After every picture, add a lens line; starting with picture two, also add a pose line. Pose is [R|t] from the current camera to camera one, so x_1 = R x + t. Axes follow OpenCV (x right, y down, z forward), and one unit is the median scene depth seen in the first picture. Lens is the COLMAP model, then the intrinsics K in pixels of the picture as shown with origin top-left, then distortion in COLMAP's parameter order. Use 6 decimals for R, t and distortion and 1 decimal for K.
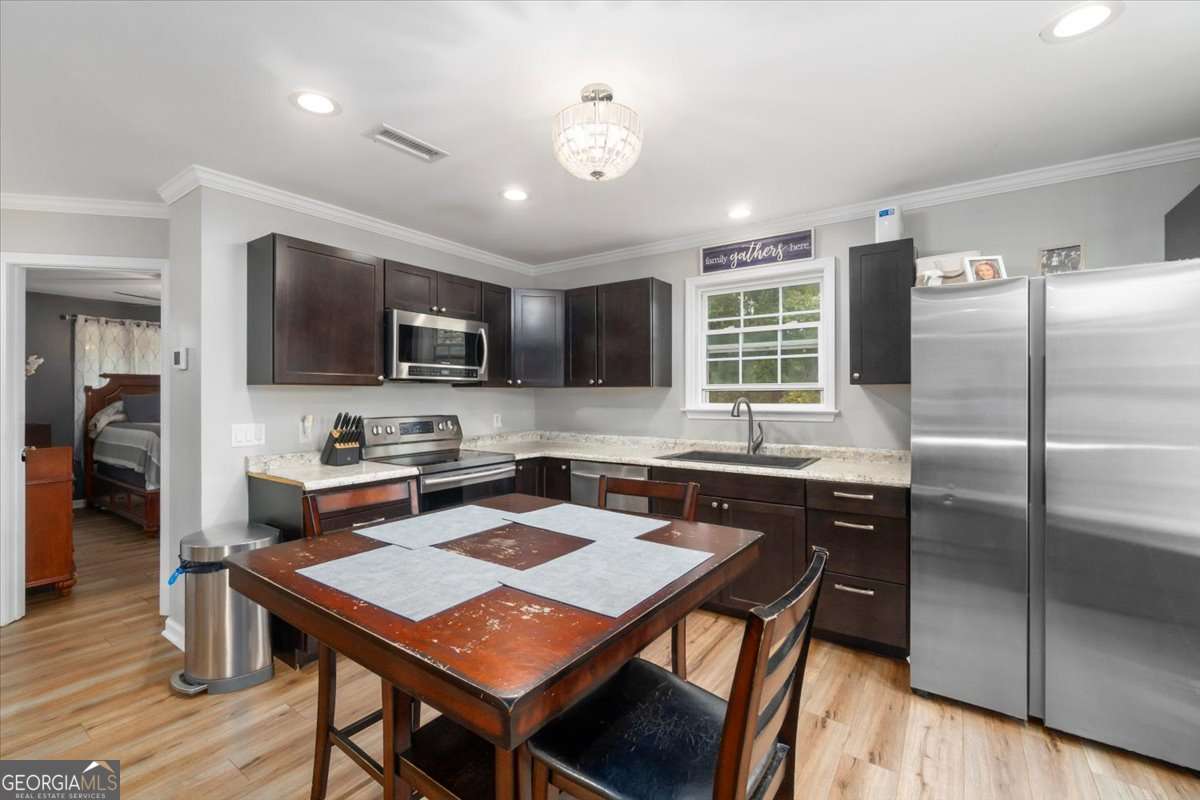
lens RADIAL K [[519.8, 0, 599.8], [0, 519.8, 396.1], [0, 0, 1]] dist [0.009285, 0.000092]
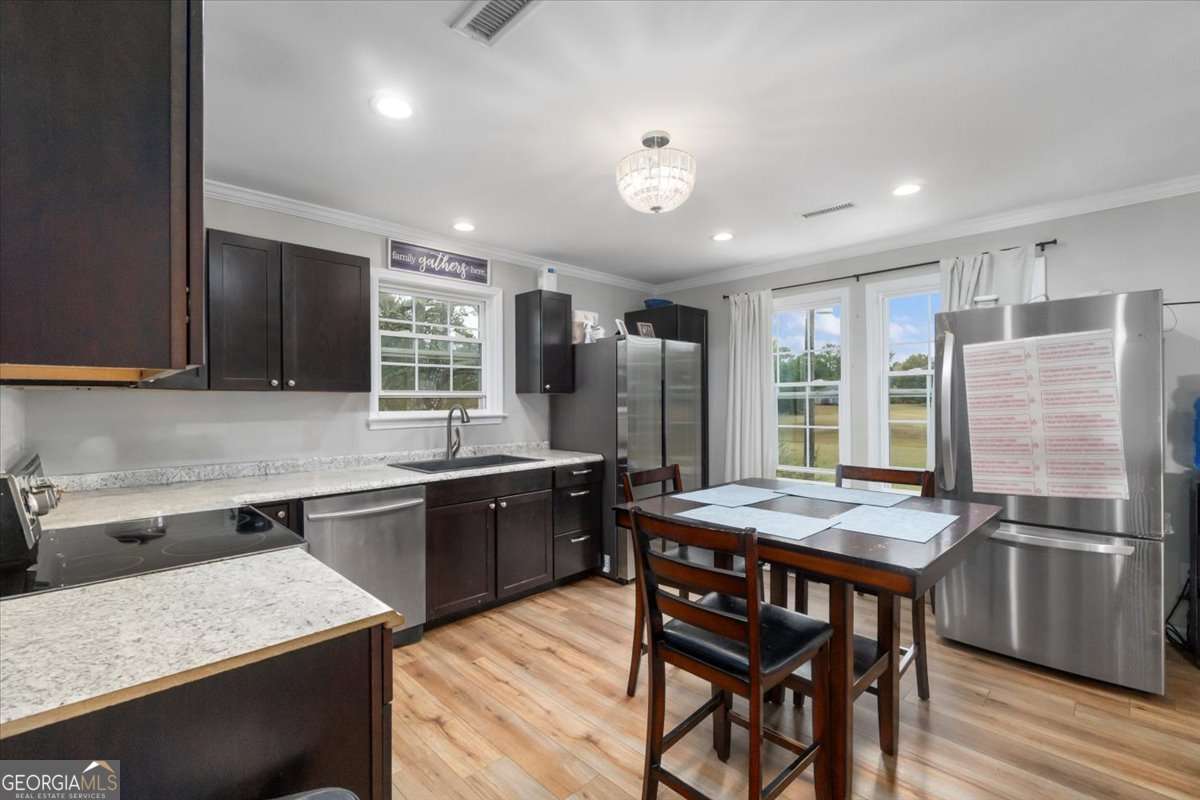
lens RADIAL K [[519.8, 0, 599.9], [0, 519.8, 403.4], [0, 0, 1]] dist [0.009285, 0.000092]
pose [[0.192953, -0.002893, 0.981204, -0.664330], [0.008954, 0.999959, 0.001187, 0.002553], [-0.981167, 0.008556, 0.192971, 0.508455]]
